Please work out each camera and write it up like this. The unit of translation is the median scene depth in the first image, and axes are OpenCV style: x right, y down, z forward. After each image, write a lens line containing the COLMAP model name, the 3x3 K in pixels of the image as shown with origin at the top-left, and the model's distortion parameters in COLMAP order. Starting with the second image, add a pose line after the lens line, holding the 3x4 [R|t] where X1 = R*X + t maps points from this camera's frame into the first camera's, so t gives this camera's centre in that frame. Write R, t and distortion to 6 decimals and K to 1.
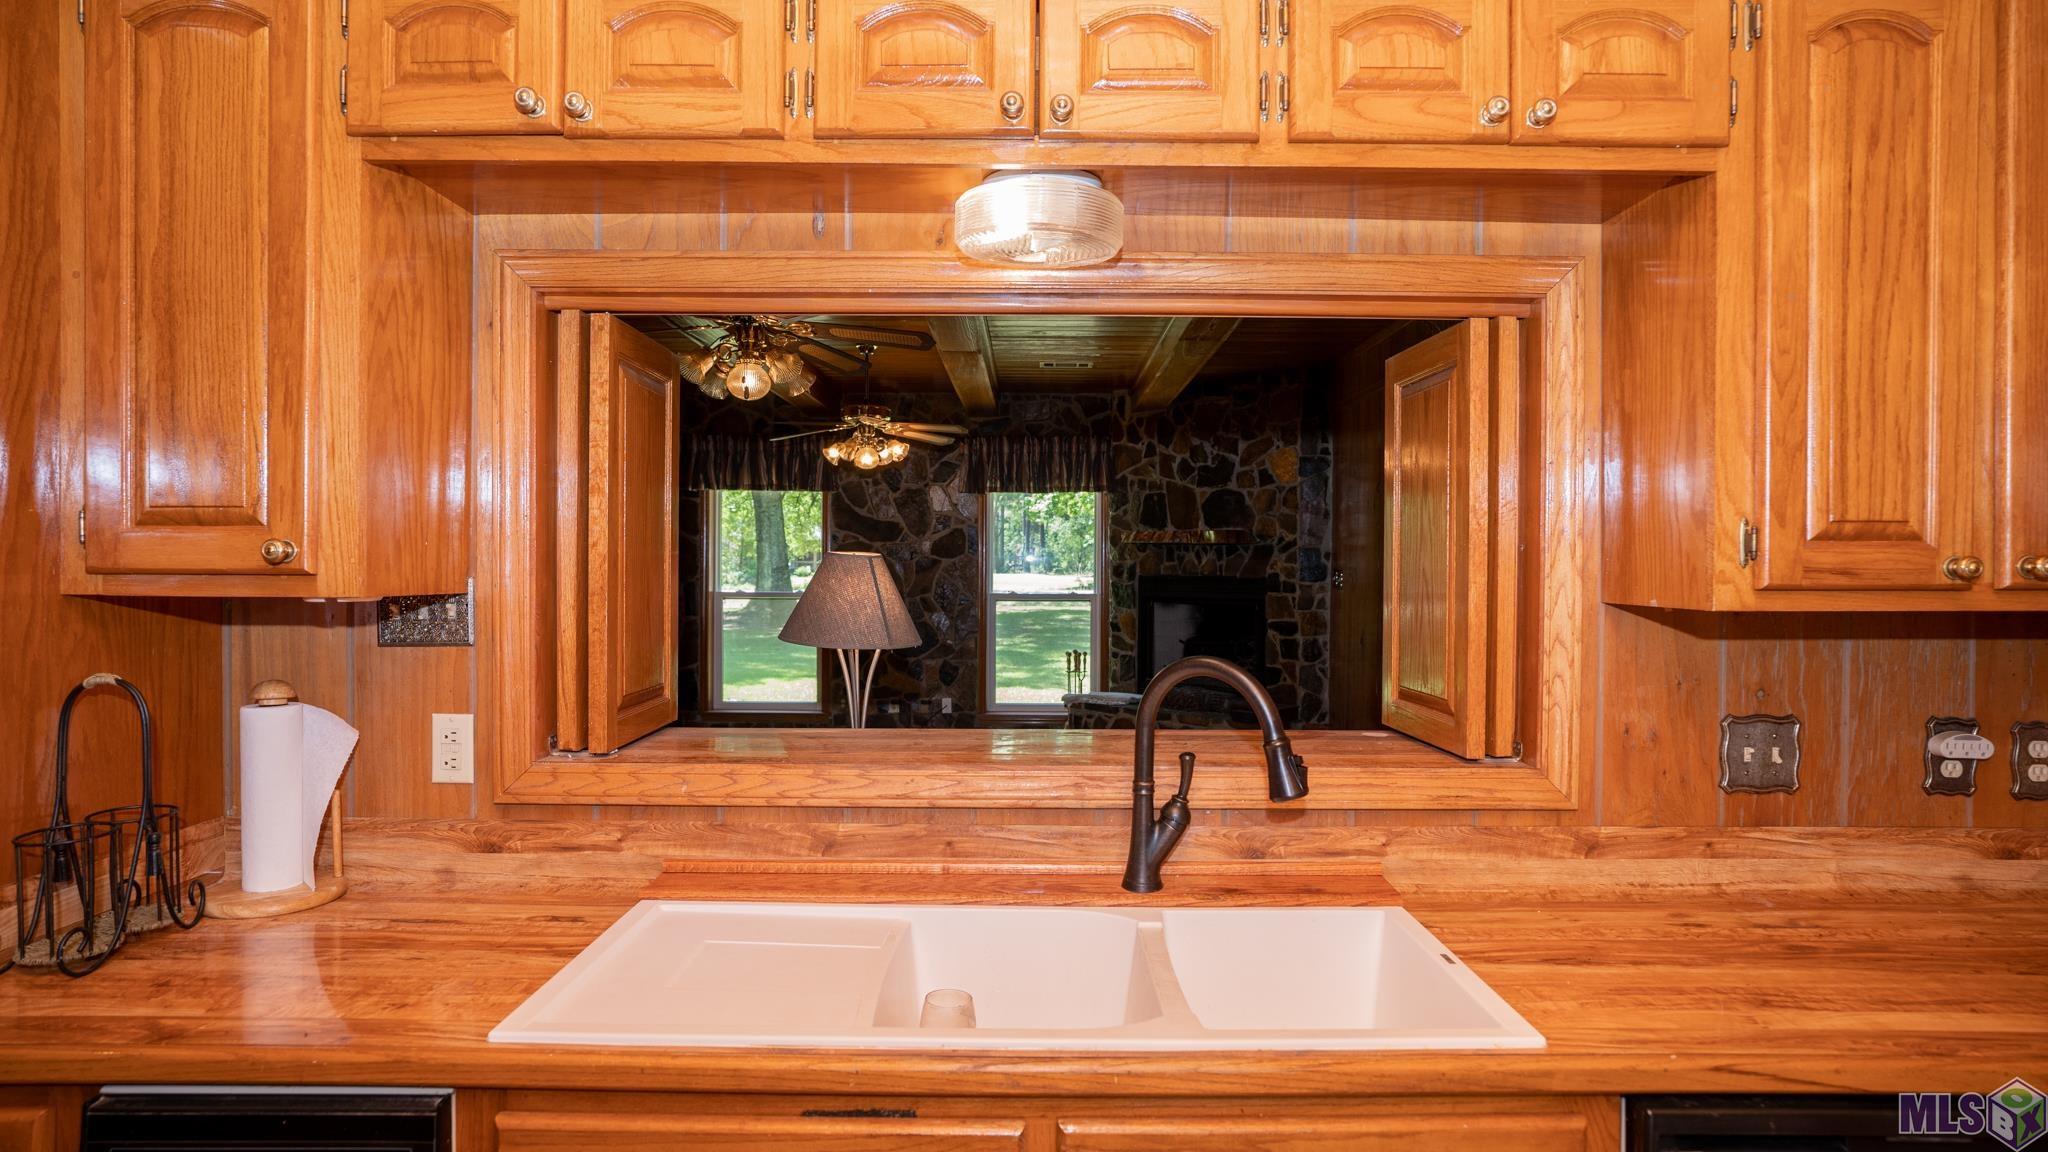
lens RADIAL K [[1139.2, 0, 1027.3], [0, 1139.2, 576.9], [0, 0, 1]] dist [-0.009380, -0.000257]
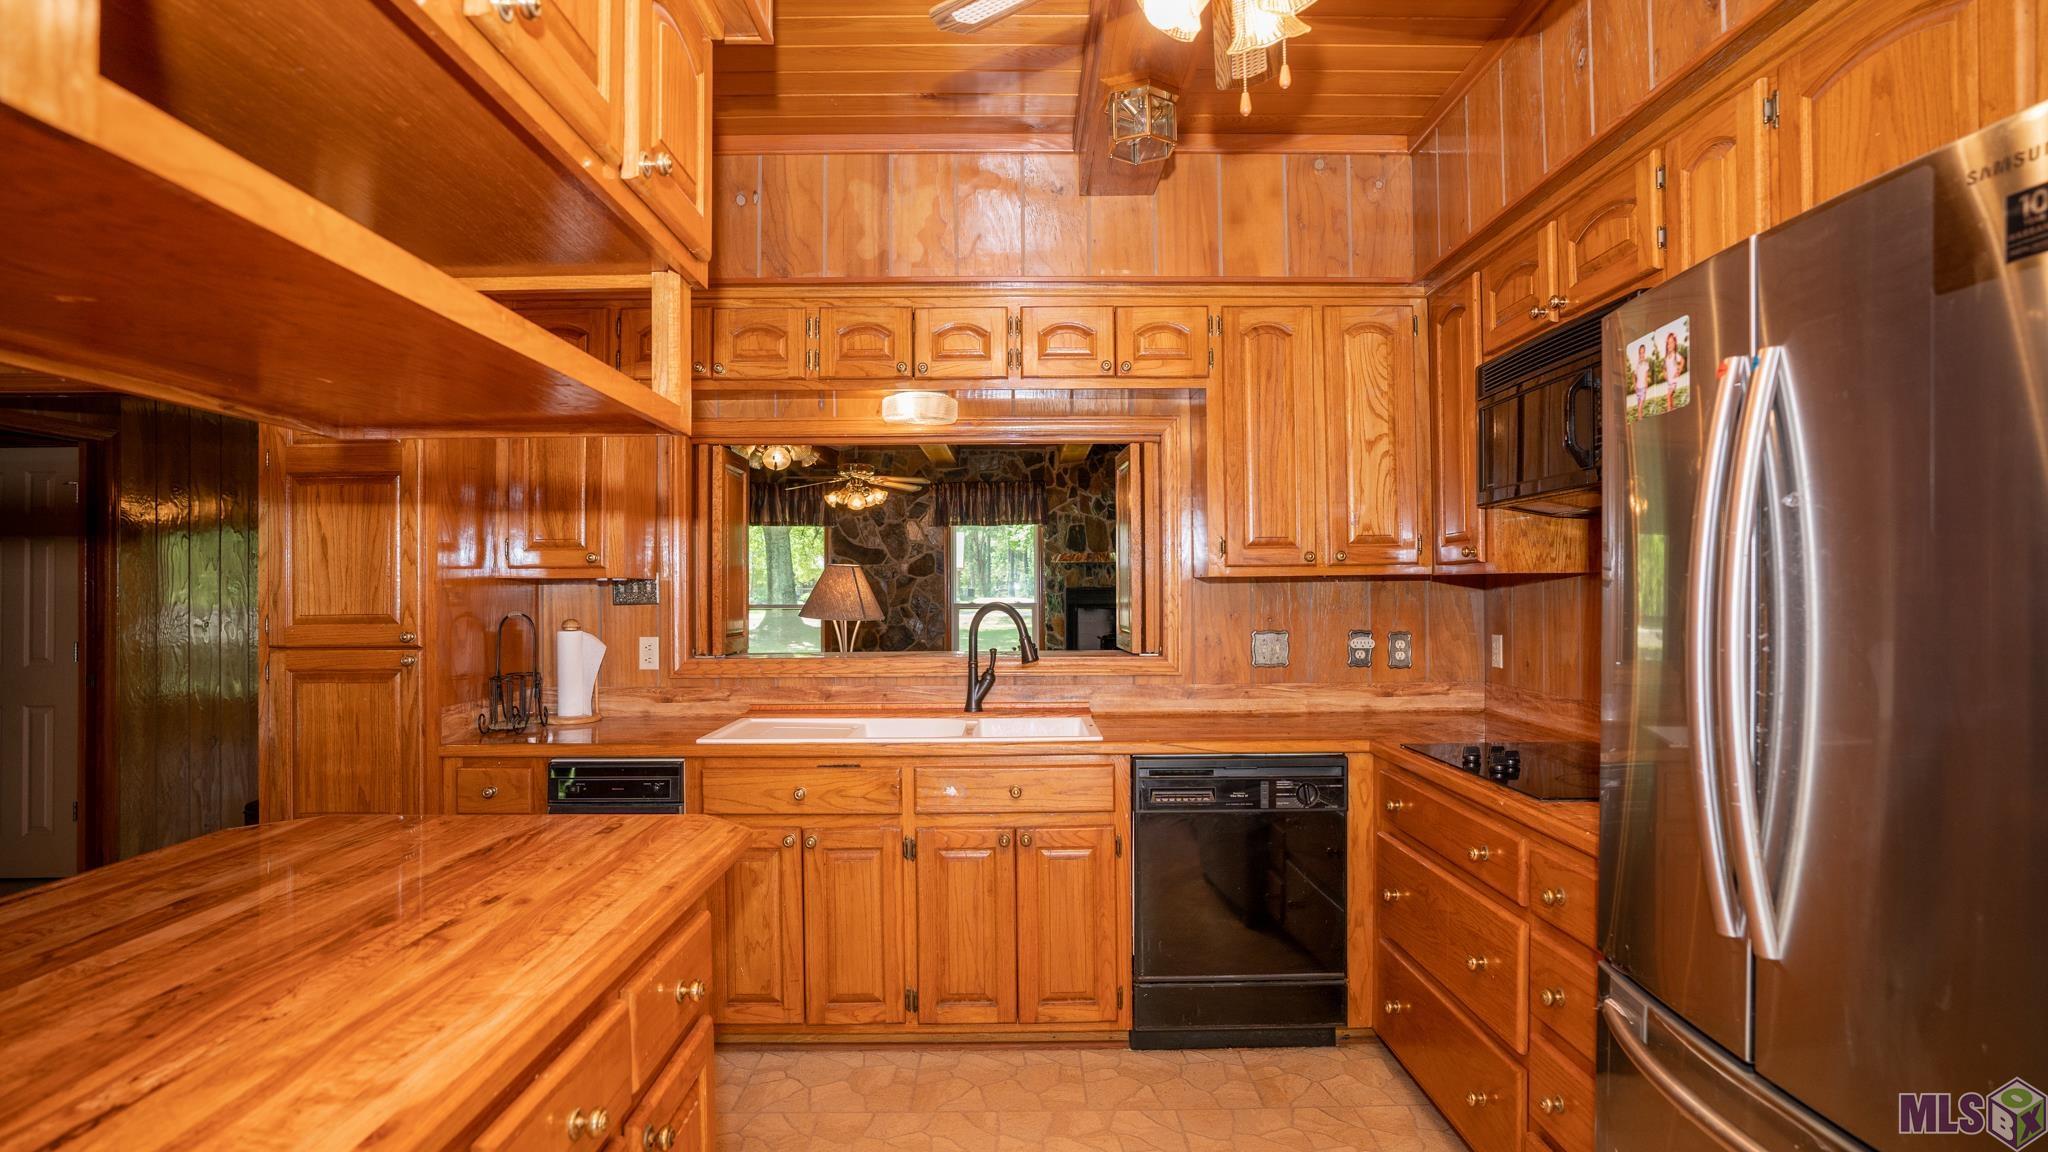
lens RADIAL K [[1072.5, 0, 1021.8], [0, 1072.5, 571.5], [0, 0, 1]] dist [0.003399, 0.000025]
pose [[0.999923, -0.011942, 0.003369, 0.051645], [0.012035, 0.999504, -0.029096, 0.018753], [-0.003020, 0.029134, 0.999571, -0.283671]]
